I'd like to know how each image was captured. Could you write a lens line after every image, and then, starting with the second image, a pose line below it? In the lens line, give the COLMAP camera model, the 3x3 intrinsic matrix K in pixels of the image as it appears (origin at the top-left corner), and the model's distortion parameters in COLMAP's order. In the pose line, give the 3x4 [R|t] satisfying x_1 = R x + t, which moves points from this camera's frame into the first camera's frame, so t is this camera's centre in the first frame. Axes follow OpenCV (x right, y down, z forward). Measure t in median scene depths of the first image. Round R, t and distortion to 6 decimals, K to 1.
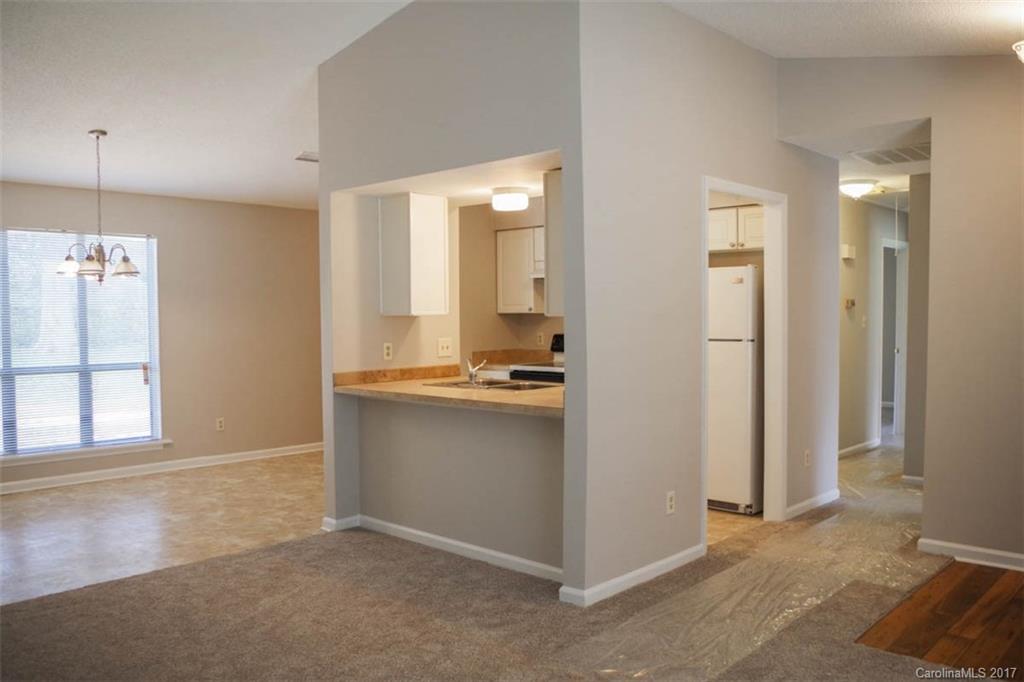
lens RADIAL K [[831.6, 0, 507.5], [0, 831.6, 352.6], [0, 0, 1]] dist [-0.087792, 0.046908]
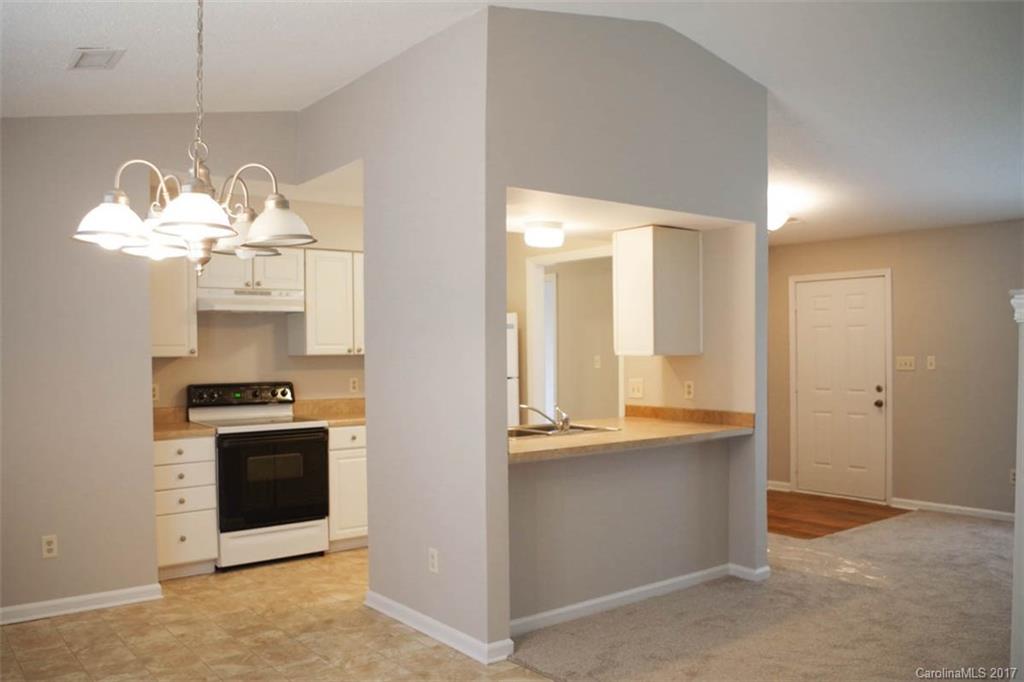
lens RADIAL K [[831.6, 0, 507.5], [0, 831.6, 352.6], [0, 0, 1]] dist [-0.087792, 0.046908]
pose [[0.169170, 0.000006, 0.985587, -0.948156], [0.056299, 0.998367, -0.009670, -0.041918], [-0.983978, 0.057123, 0.168893, 0.889394]]
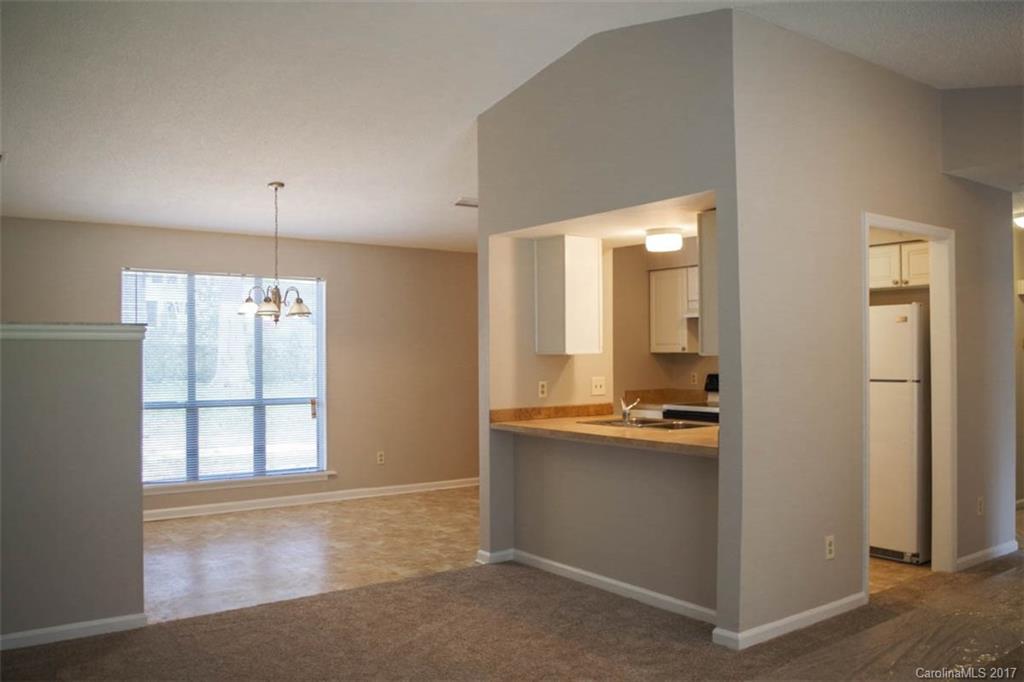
lens RADIAL K [[831.6, 0, 507.5], [0, 831.6, 352.6], [0, 0, 1]] dist [-0.087792, 0.046908]
pose [[0.983766, 0.002794, -0.179434, -0.003012], [-0.011431, 0.998824, -0.047119, 0.002237], [0.179091, 0.048405, 0.982641, -0.020438]]
